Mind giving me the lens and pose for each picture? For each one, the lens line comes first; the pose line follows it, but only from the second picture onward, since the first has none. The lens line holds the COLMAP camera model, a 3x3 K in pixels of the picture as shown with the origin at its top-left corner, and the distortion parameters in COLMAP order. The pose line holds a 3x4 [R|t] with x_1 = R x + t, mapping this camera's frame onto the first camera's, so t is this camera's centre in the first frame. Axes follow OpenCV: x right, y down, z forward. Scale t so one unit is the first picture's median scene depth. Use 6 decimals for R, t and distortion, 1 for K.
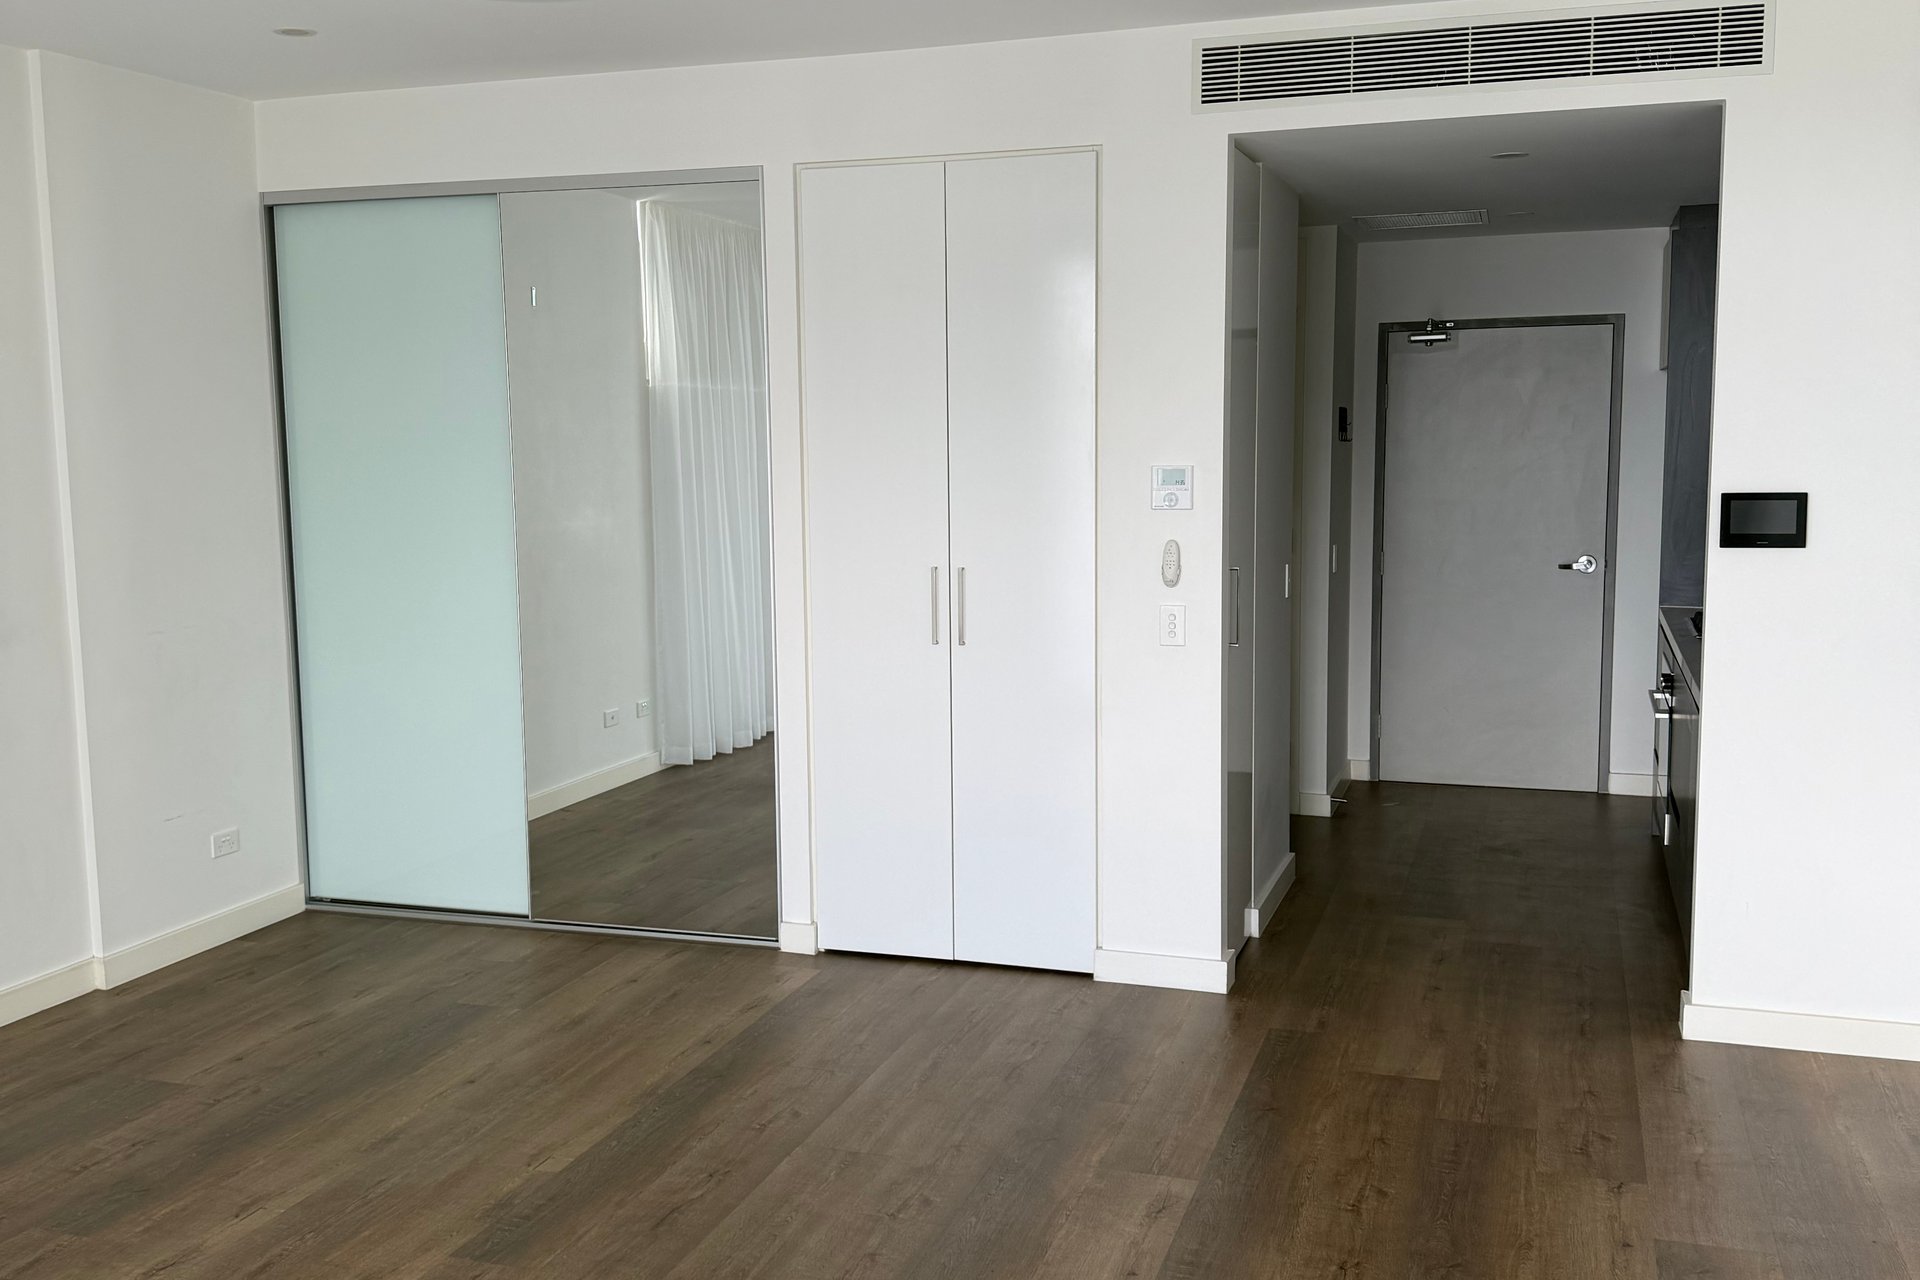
lens RADIAL K [[1727.4, 0, 952.8], [0, 1727.4, 646.0], [0, 0, 1]] dist [0.054077, -0.003282]
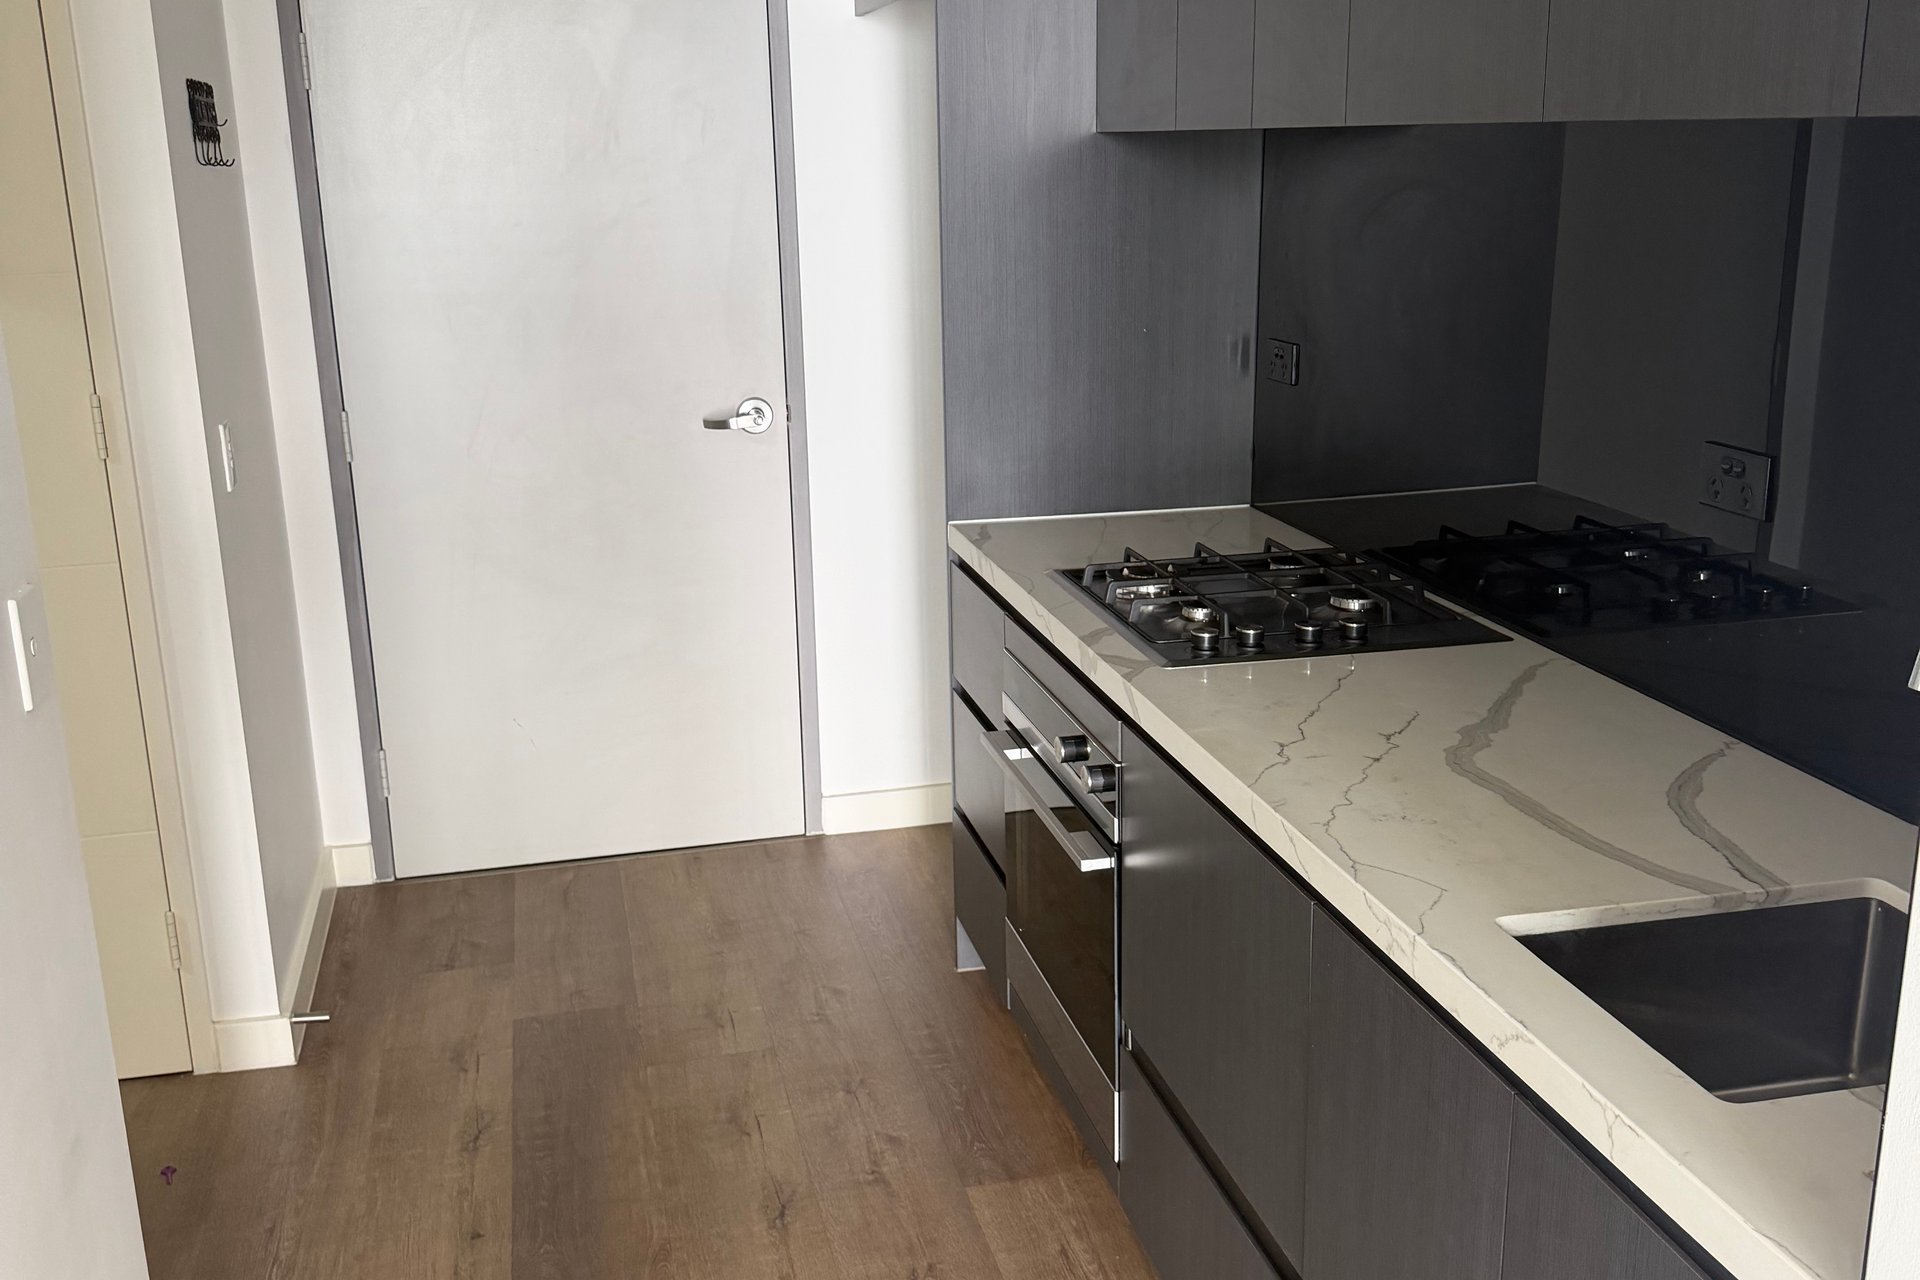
lens RADIAL K [[1727.4, 0, 961.9], [0, 1727.4, 653.8], [0, 0, 1]] dist [0.054077, -0.003282]
pose [[0.844817, -0.144912, 0.515058, 0.141760], [0.073536, 0.984937, 0.156496, -0.052460], [-0.529978, -0.094335, 0.842748, 0.524389]]
